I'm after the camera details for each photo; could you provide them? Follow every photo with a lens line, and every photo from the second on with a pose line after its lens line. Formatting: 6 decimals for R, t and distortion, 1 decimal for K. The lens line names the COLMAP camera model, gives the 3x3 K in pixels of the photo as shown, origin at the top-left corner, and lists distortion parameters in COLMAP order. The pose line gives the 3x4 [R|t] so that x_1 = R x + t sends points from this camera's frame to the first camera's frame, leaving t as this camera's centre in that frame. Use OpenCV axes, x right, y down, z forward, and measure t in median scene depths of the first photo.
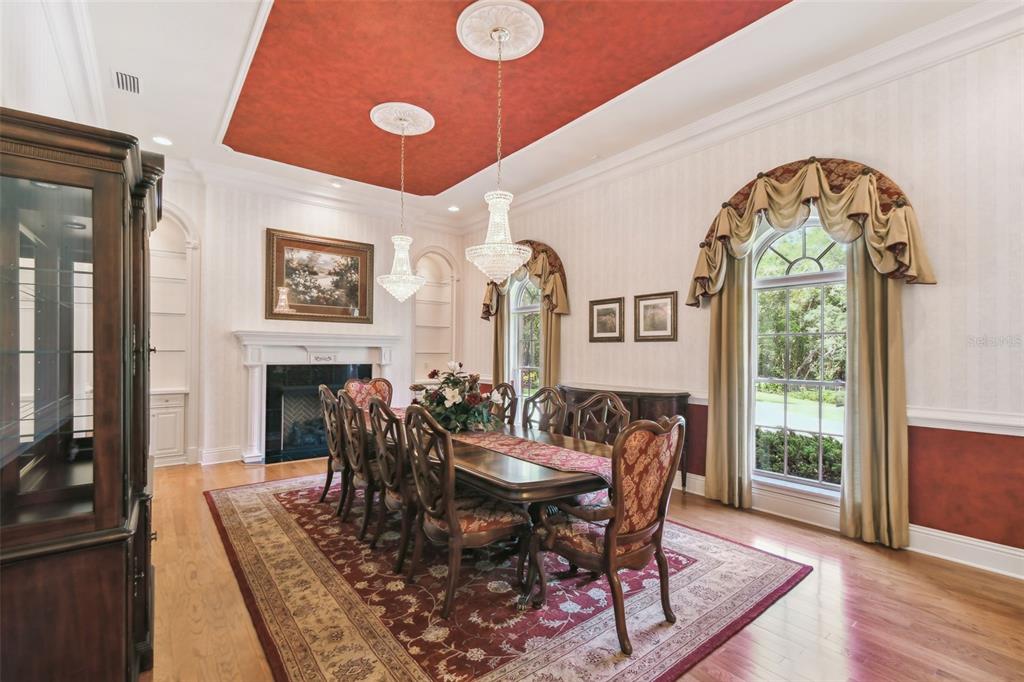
lens RADIAL K [[458.2, 0, 514.7], [0, 458.2, 346.8], [0, 0, 1]] dist [0.002320, -0.001660]
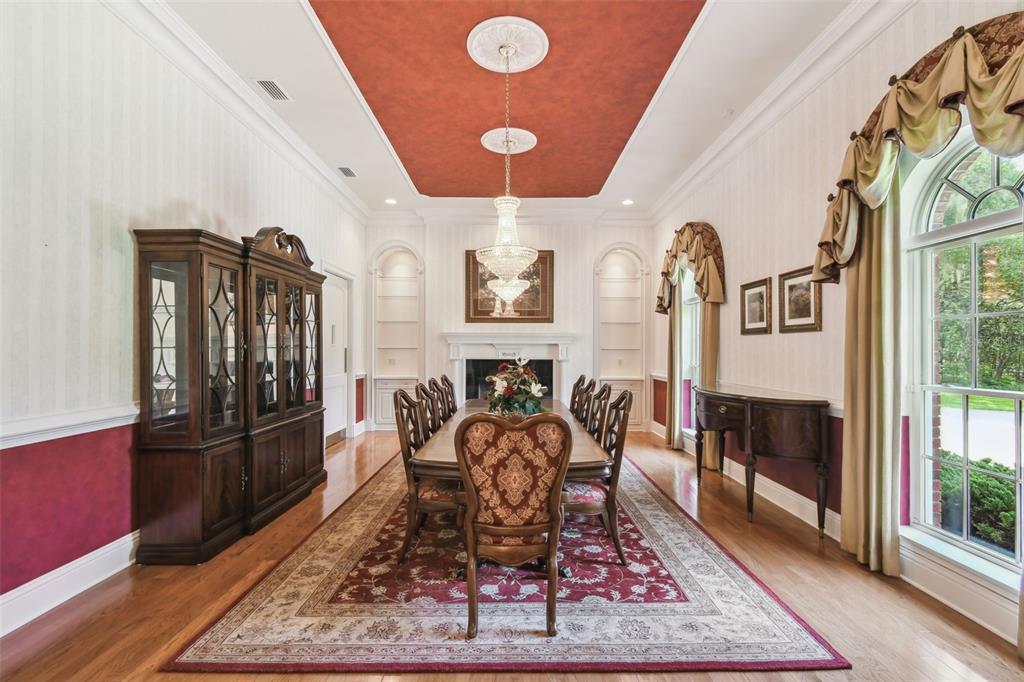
lens RADIAL K [[458.2, 0, 509.5], [0, 458.2, 343.9], [0, 0, 1]] dist [0.002320, -0.001660]
pose [[0.788828, -0.011901, -0.614499, 0.510313], [0.011488, 0.999923, -0.004619, 0.007798], [0.614507, -0.003415, 0.788904, 0.128942]]
